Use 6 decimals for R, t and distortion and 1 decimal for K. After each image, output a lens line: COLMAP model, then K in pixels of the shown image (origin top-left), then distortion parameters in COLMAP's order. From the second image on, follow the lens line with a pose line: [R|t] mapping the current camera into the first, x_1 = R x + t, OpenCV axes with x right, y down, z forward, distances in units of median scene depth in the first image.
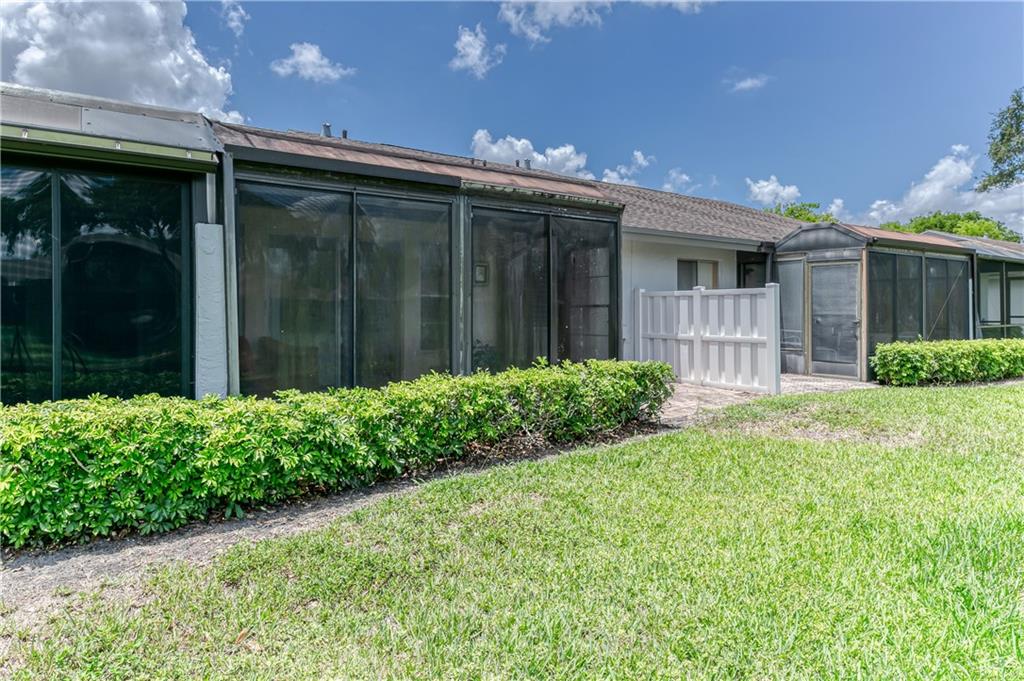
lens RADIAL K [[630.1, 0, 479.7], [0, 630.1, 309.5], [0, 0, 1]] dist [0.001479, 0.001139]
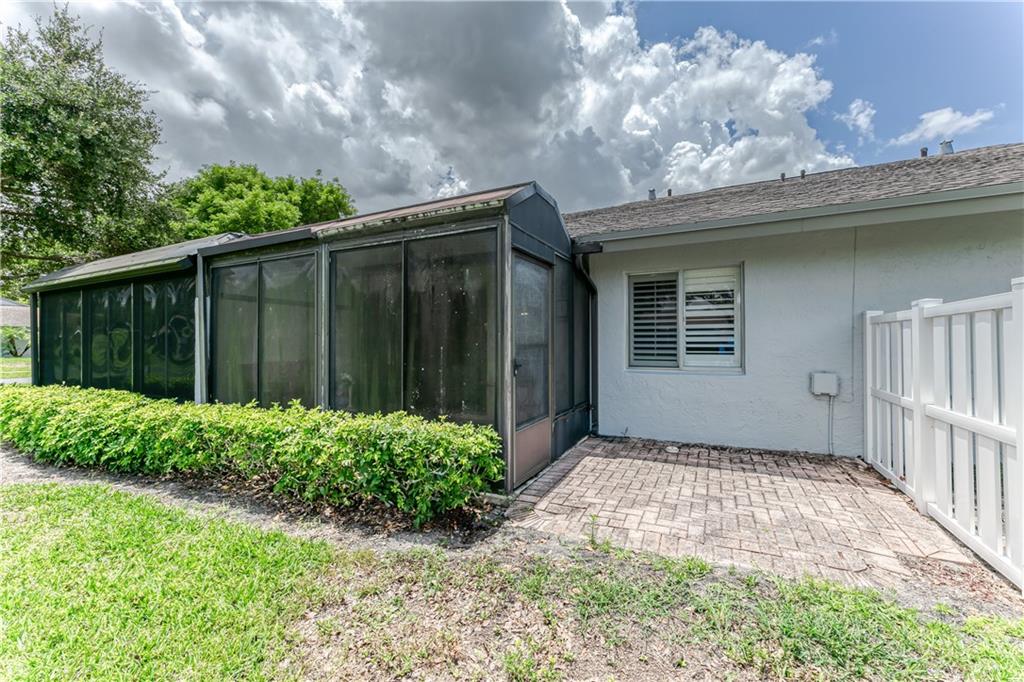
lens RADIAL K [[414.4, 0, 512.8], [0, 414.4, 340.3], [0, 0, 1]] dist [0.009108, 0.000075]
pose [[0.489506, -0.010479, -0.871937, 0.692406], [0.004092, 0.999944, -0.009720, -0.006095], [0.871990, 0.001190, 0.489521, 0.856204]]
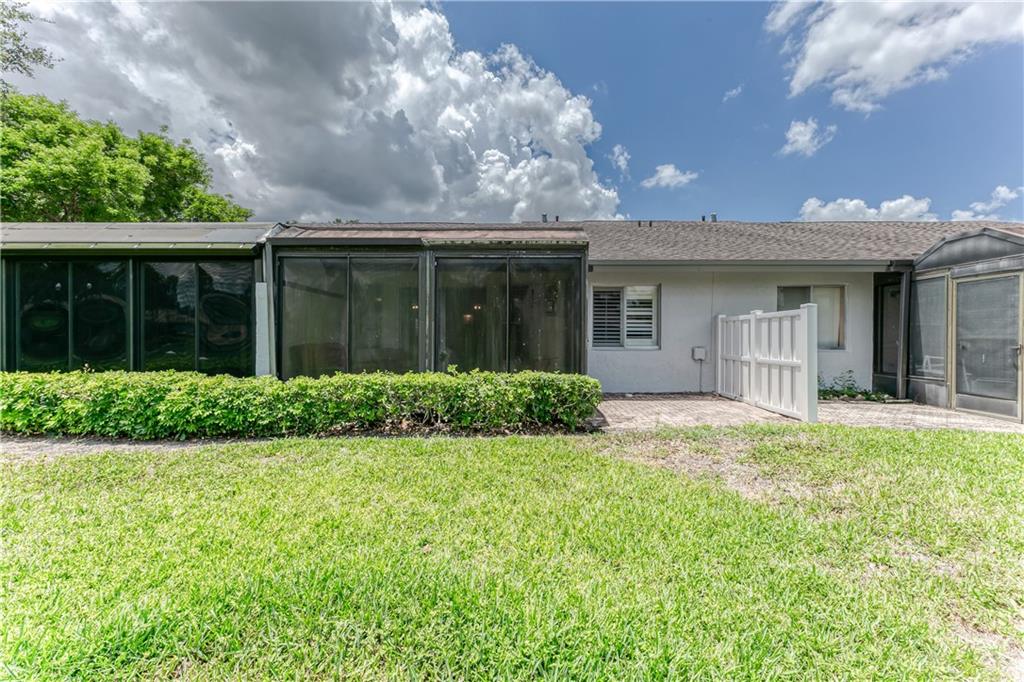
lens RADIAL K [[414.4, 0, 512.8], [0, 414.4, 340.3], [0, 0, 1]] dist [0.009108, 0.000075]
pose [[0.815137, 0.004634, -0.579250, 0.618515], [-0.003760, 0.999989, 0.002709, 0.017610], [0.579256, -0.000030, 0.815146, 0.315353]]
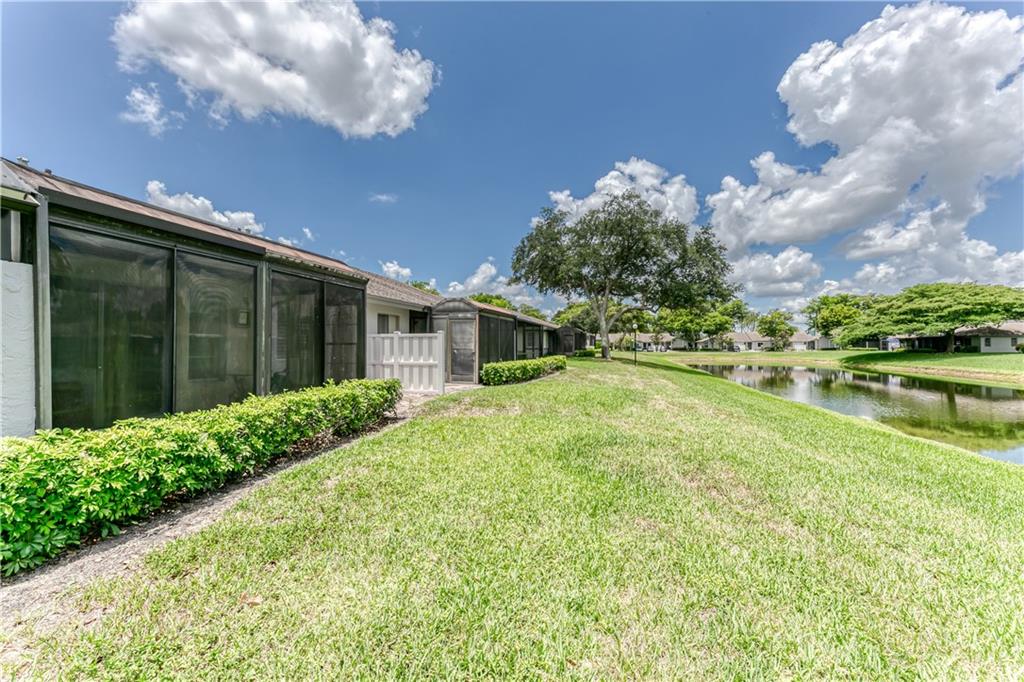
lens RADIAL K [[417.4, 0, 512.1], [0, 417.4, 338.6], [0, 0, 1]] dist [0.007151, 0.000100]
pose [[0.759440, 0.012494, 0.650457, -0.187547], [-0.003764, 0.999883, -0.014811, -0.005276], [-0.650566, 0.008800, 0.759398, -0.015085]]
